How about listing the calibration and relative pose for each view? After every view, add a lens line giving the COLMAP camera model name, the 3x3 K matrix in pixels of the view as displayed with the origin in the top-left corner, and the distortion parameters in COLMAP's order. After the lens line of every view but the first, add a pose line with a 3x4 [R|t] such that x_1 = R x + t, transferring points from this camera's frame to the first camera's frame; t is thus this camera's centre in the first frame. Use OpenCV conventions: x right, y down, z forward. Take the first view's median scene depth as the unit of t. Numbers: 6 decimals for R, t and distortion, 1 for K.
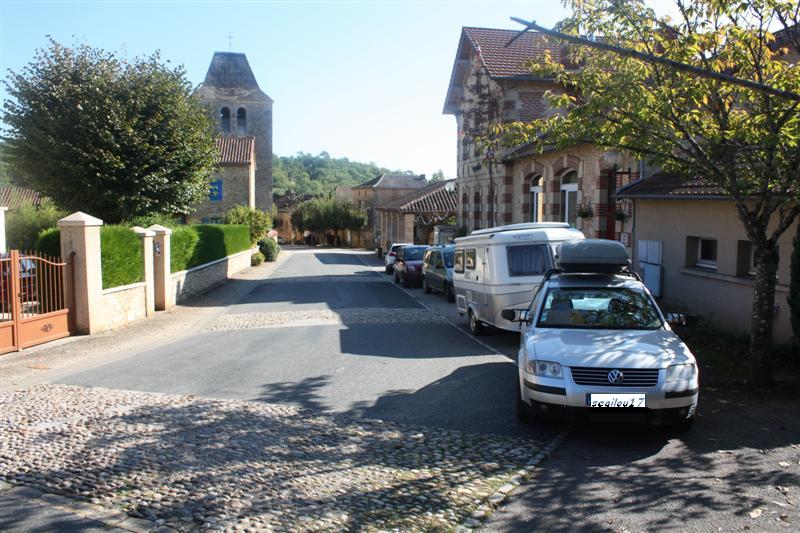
lens RADIAL K [[662.3, 0, 412.9], [0, 662.3, 255.7], [0, 0, 1]] dist [-0.172160, 0.145764]
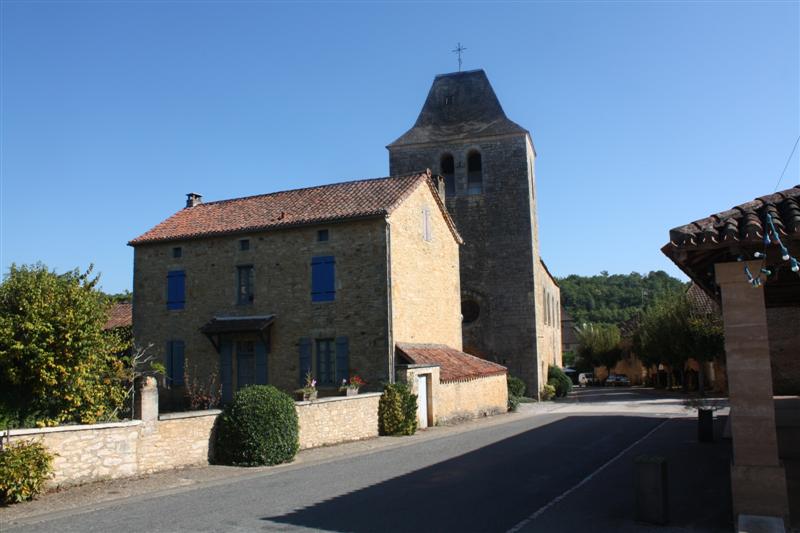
lens RADIAL K [[662.3, 0, 412.9], [0, 662.3, 255.7], [0, 0, 1]] dist [-0.172160, 0.145764]
pose [[0.816597, -0.110403, -0.566551, 0.013757], [-0.009442, 0.978851, -0.204357, -0.016450], [0.577131, 0.172227, 0.798284, 0.514321]]
